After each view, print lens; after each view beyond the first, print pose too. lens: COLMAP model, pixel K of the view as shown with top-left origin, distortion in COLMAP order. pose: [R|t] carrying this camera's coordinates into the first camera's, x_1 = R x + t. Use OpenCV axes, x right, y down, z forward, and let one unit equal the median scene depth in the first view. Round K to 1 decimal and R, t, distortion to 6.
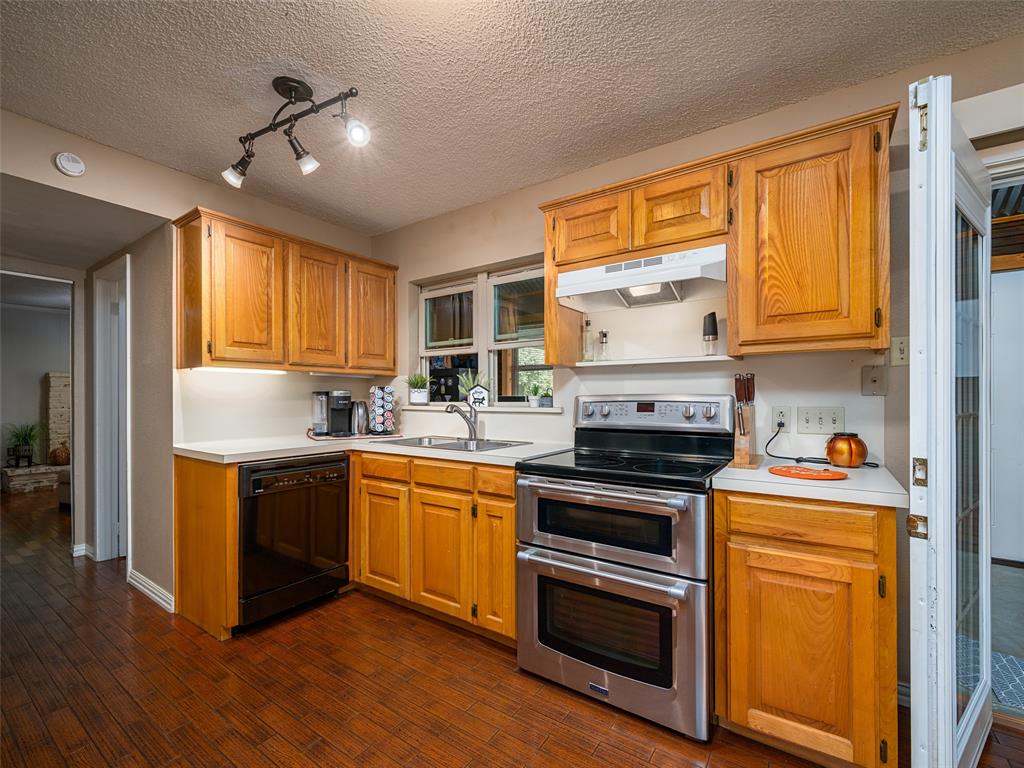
lens RADIAL K [[457.5, 0, 507.8], [0, 457.5, 392.7], [0, 0, 1]] dist [-0.000025, -0.000061]
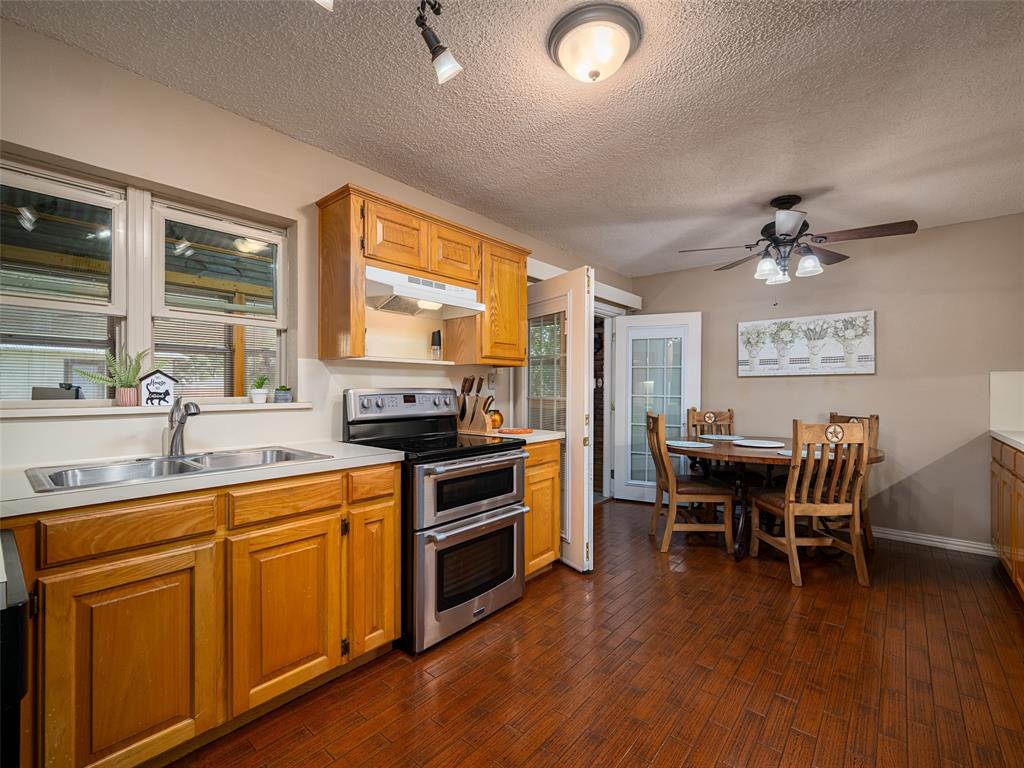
lens RADIAL K [[452.4, 0, 512.0], [0, 452.4, 384.0], [0, 0, 1]] dist [0.002686, 0.000297]
pose [[0.095866, 0.012297, 0.995318, -0.854811], [-0.010791, 0.999878, -0.011314, 0.003380], [-0.995336, -0.009656, 0.095987, 0.611401]]
